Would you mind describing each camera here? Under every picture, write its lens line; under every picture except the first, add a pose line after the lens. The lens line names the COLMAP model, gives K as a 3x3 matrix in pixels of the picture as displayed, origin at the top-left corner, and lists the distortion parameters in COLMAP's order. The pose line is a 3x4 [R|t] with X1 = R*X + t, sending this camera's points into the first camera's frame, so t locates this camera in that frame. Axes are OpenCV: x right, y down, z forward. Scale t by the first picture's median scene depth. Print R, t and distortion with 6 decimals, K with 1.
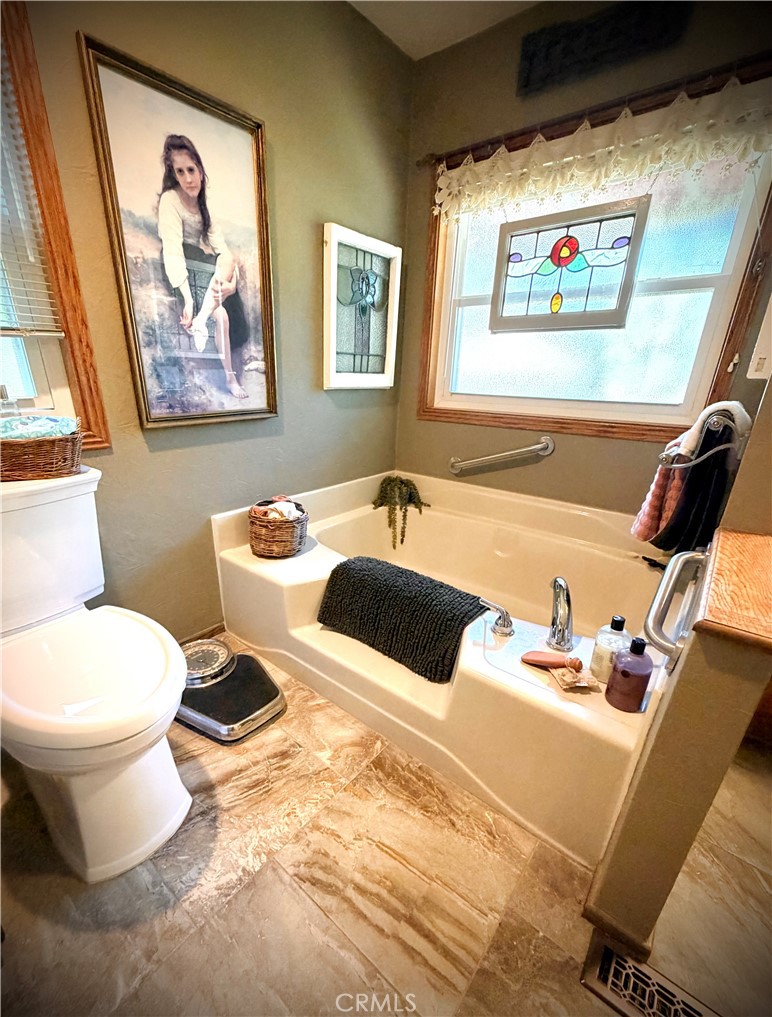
lens RADIAL K [[436.9, 0, 359.8], [0, 436.9, 550.2], [0, 0, 1]] dist [0.001290, -0.000056]
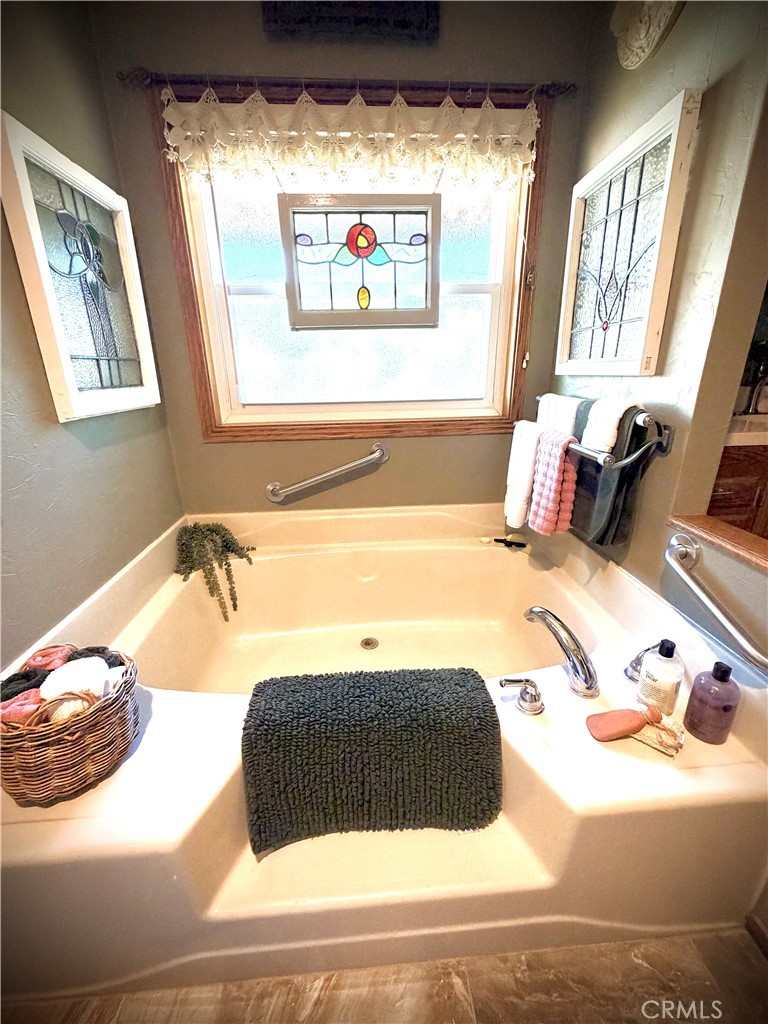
lens RADIAL K [[407.9, 0, 384.0], [0, 407.9, 512.0], [0, 0, 1]] dist [0.000005, -0.000266]
pose [[0.711795, -0.264935, 0.650506, -0.171183], [0.297086, 0.952772, 0.062963, -0.189043], [-0.636465, 0.148439, 0.756887, 0.406033]]
